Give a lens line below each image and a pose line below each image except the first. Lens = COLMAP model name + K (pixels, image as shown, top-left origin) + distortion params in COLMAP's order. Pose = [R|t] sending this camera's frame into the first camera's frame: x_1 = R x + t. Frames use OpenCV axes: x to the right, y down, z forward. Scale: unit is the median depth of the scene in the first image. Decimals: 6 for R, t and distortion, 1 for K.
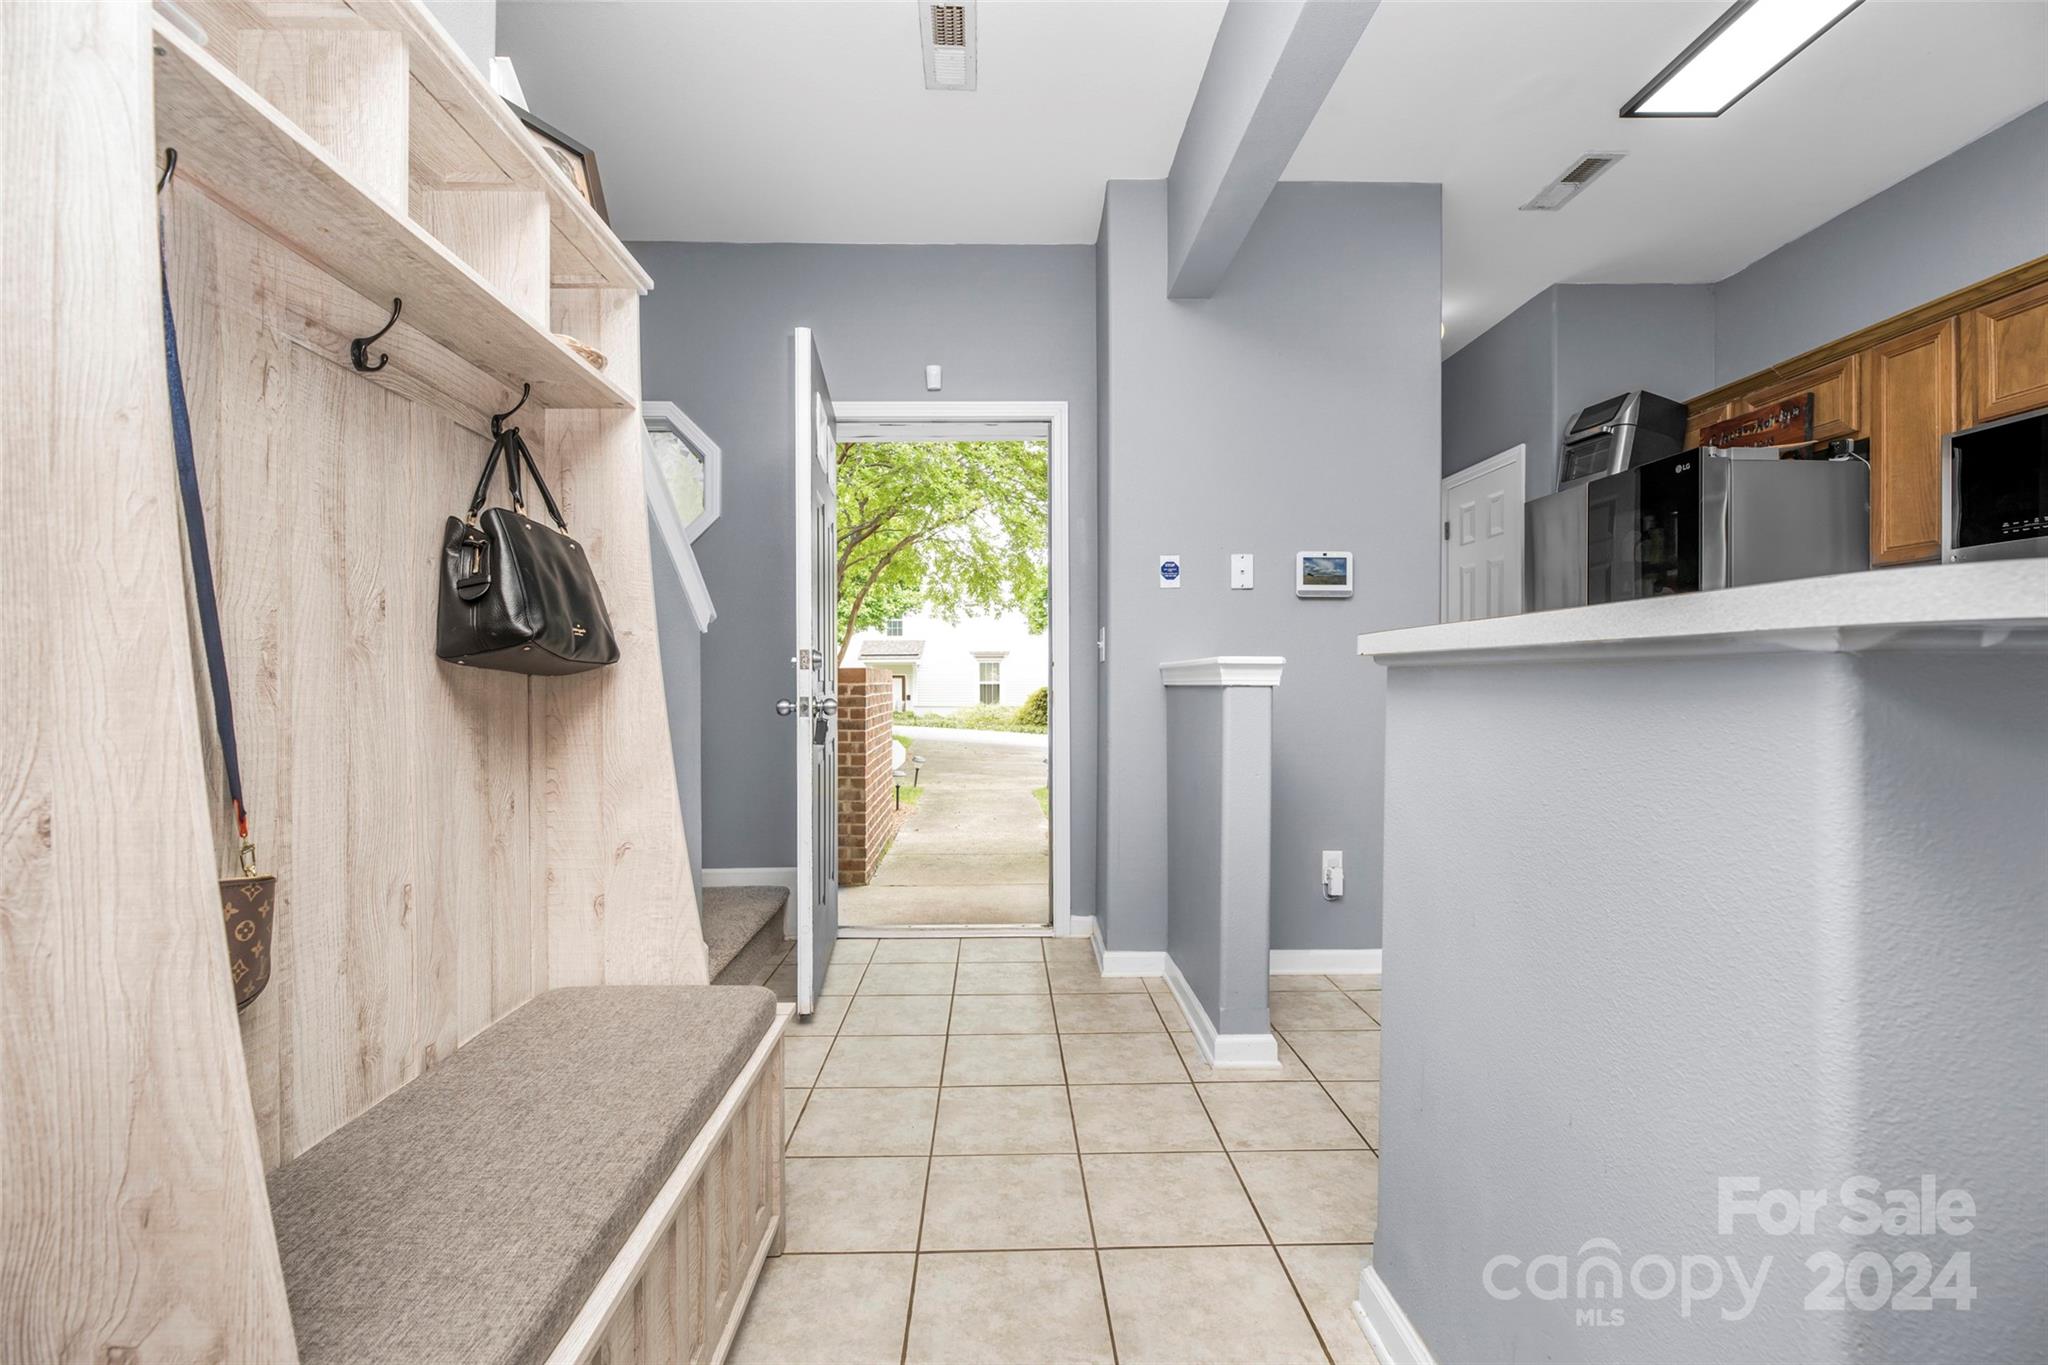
lens RADIAL K [[879.2, 0, 1024.0], [0, 879.2, 682.5], [0, 0, 1]] dist [0.003669, -0.000623]
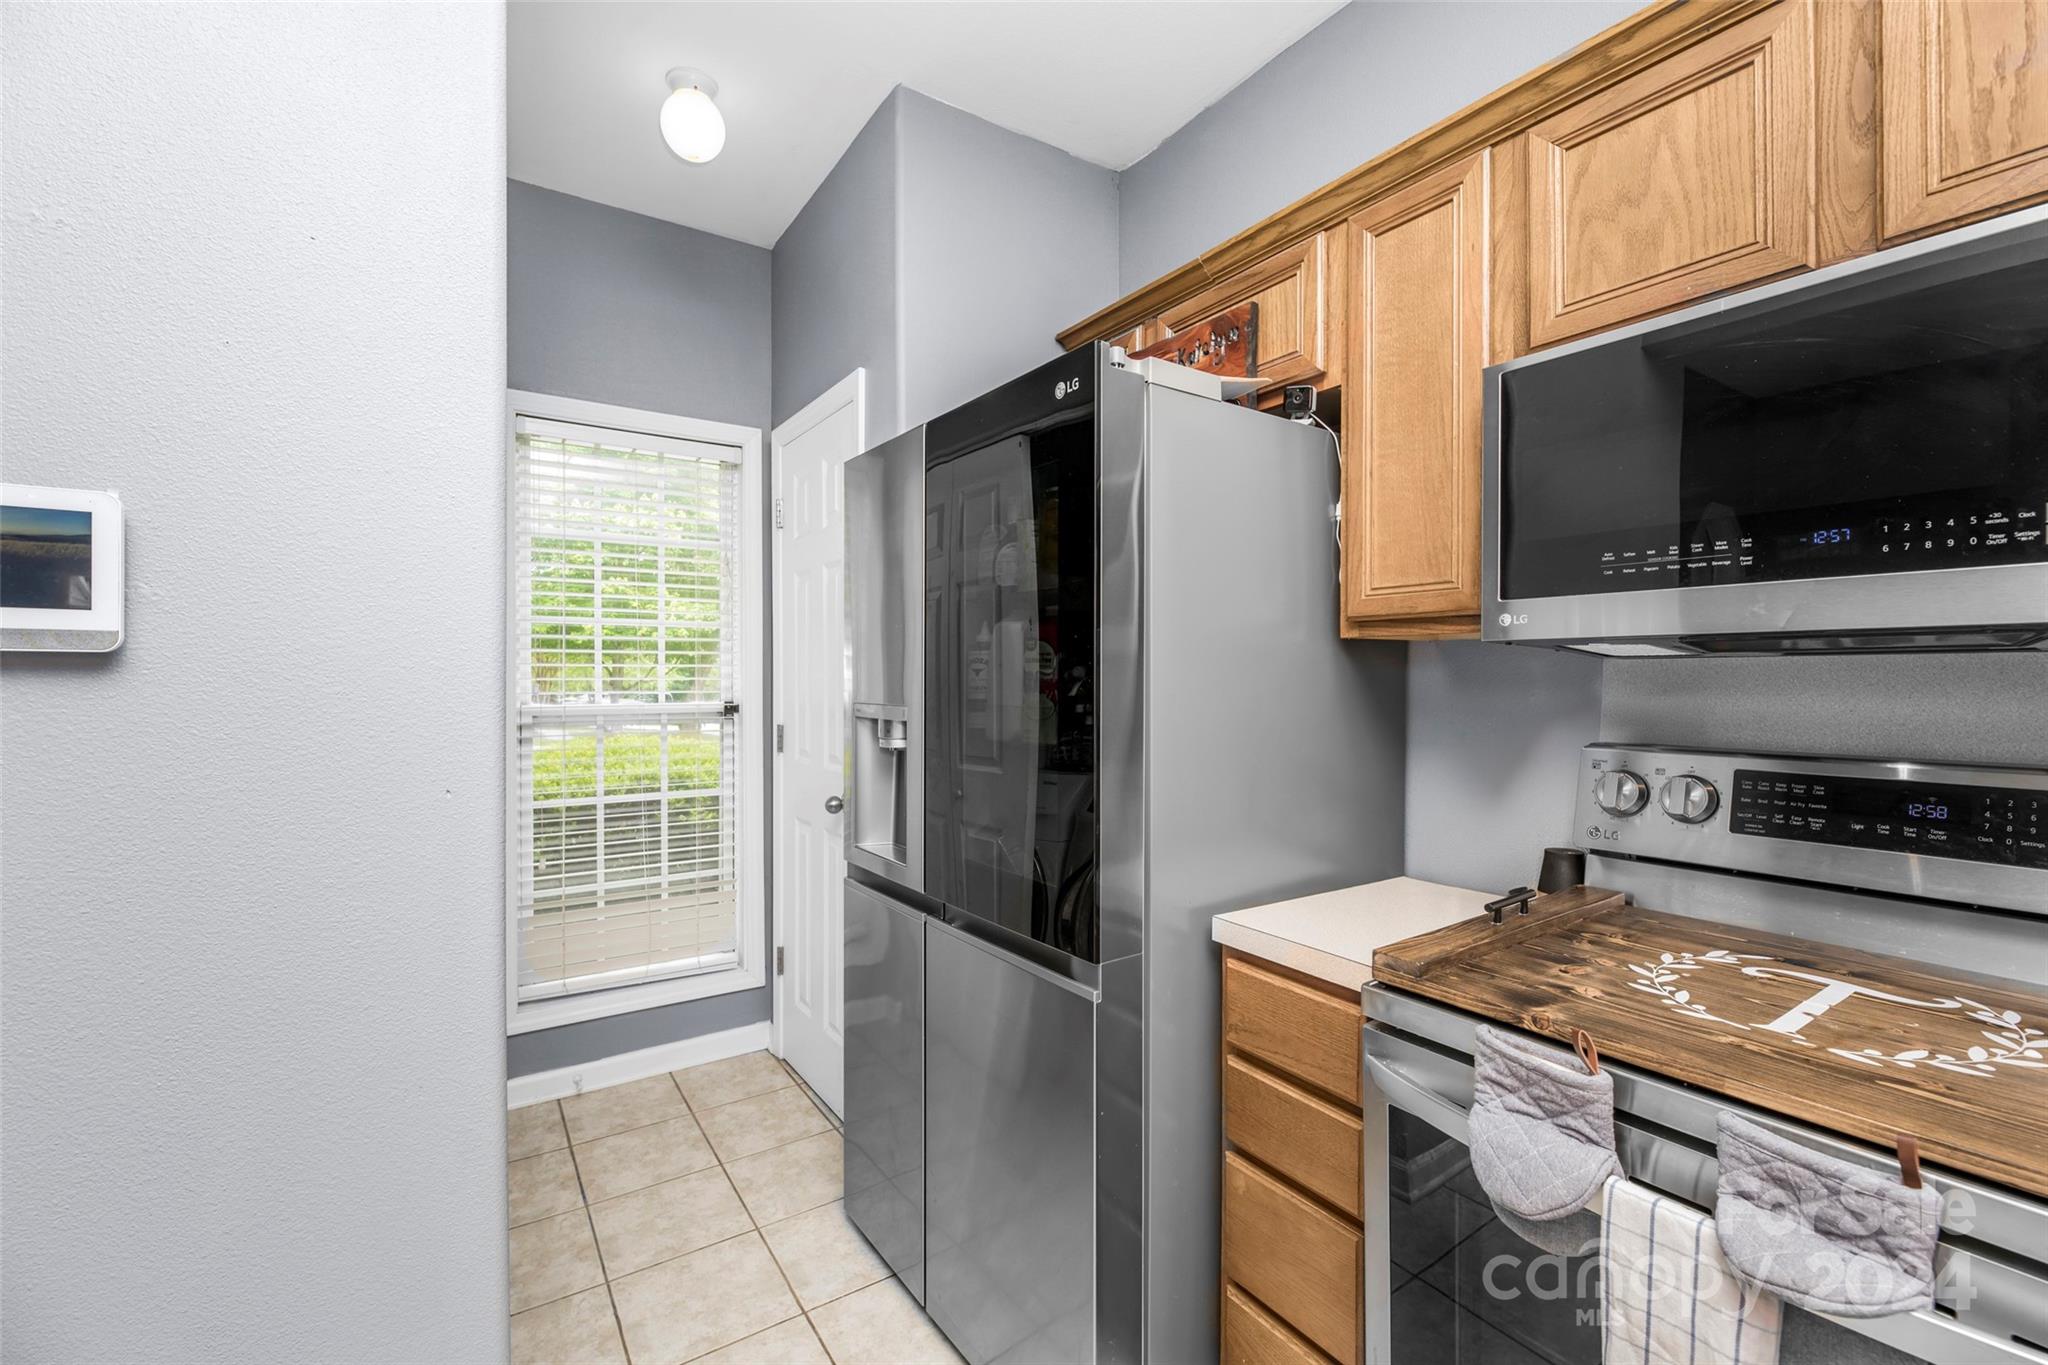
lens RADIAL K [[867.2, 0, 1026.9], [0, 867.2, 676.9], [0, 0, 1]] dist [0.003276, -0.005820]
pose [[0.845607, 0.003171, 0.533797, 0.515426], [-0.003024, 0.999995, -0.001150, -0.096455], [-0.533798, -0.000642, 0.845612, 0.662099]]
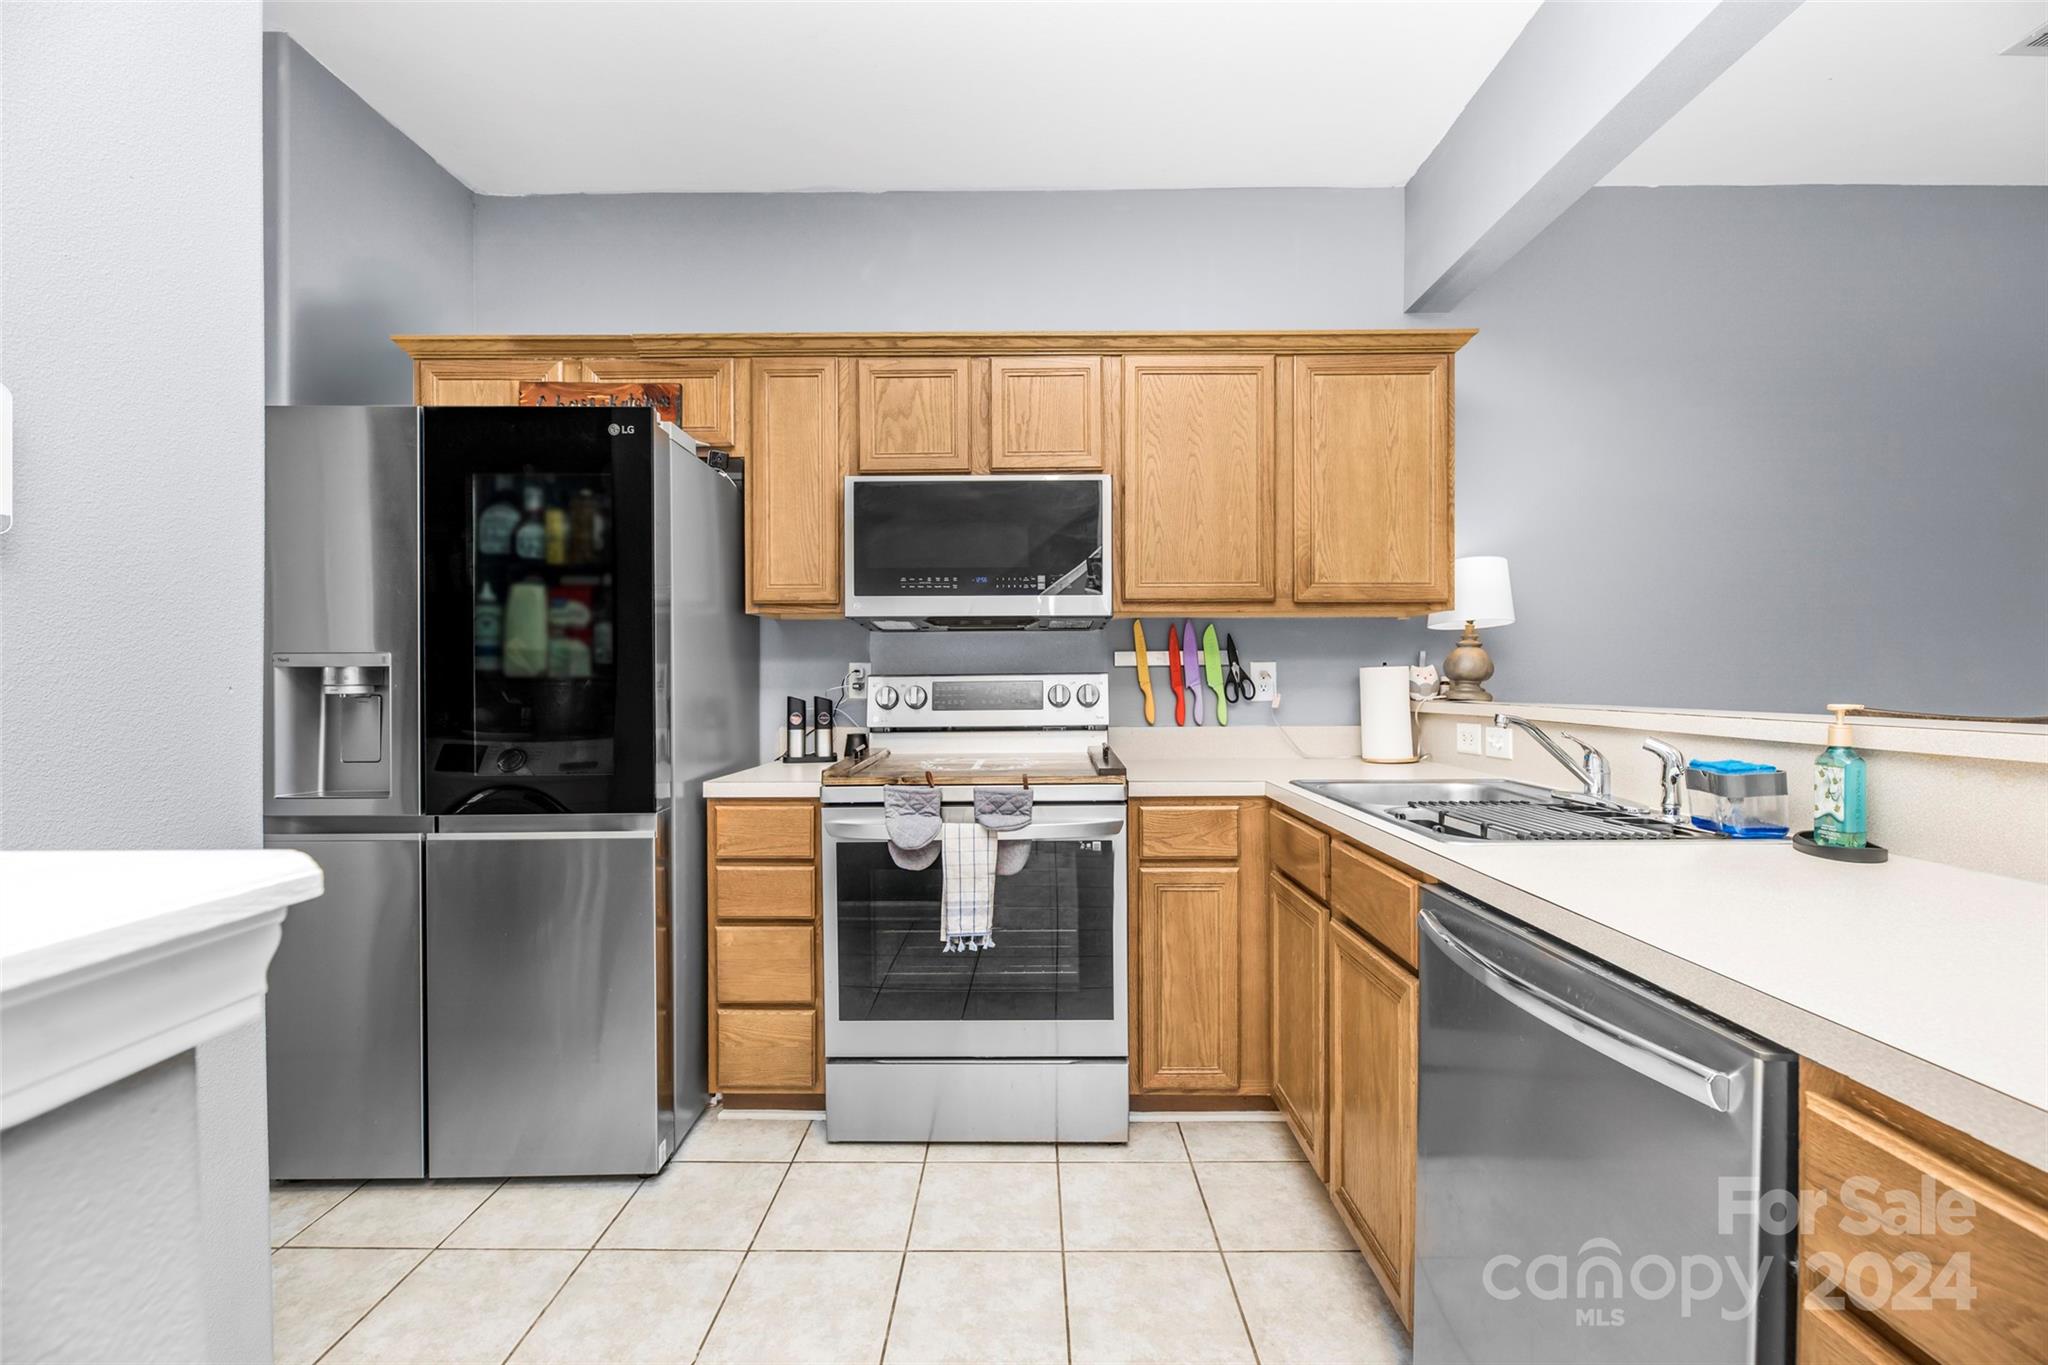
lens RADIAL K [[867.2, 0, 1026.9], [0, 867.2, 676.9], [0, 0, 1]] dist [0.003276, -0.005820]
pose [[0.029070, 0.009127, 0.999536, 0.094918], [0.007921, 0.999925, -0.009361, -0.046846], [-0.999546, 0.008190, 0.028996, 0.708648]]
